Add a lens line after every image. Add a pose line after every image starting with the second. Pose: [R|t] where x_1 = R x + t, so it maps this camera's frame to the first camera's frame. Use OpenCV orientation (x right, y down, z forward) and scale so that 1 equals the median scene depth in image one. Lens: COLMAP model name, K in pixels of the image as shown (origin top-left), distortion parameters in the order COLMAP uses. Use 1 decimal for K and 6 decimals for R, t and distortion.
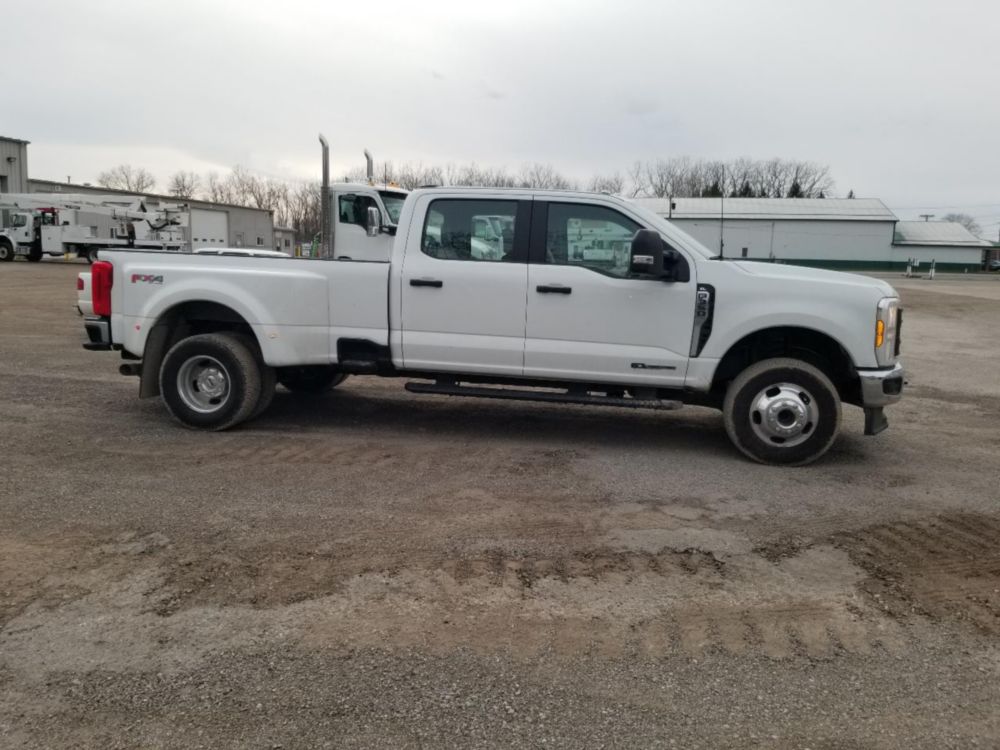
lens RADIAL K [[789.5, 0, 483.8], [0, 789.5, 370.6], [0, 0, 1]] dist [0.041566, -0.065106]
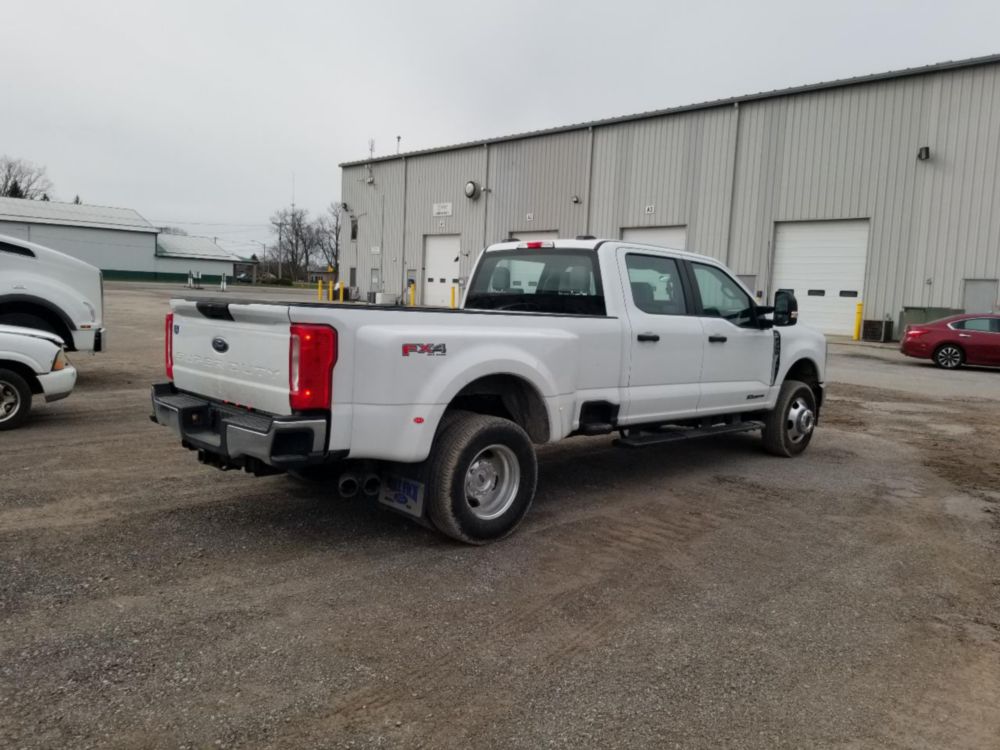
lens RADIAL K [[779.2, 0, 540.8], [0, 779.2, 372.1], [0, 0, 1]] dist [-0.000093, 0.000206]
pose [[0.568552, -0.081493, 0.818601, -0.940431], [0.086726, 0.995474, 0.038867, -0.114910], [-0.818063, 0.048896, 0.573046, 0.532348]]
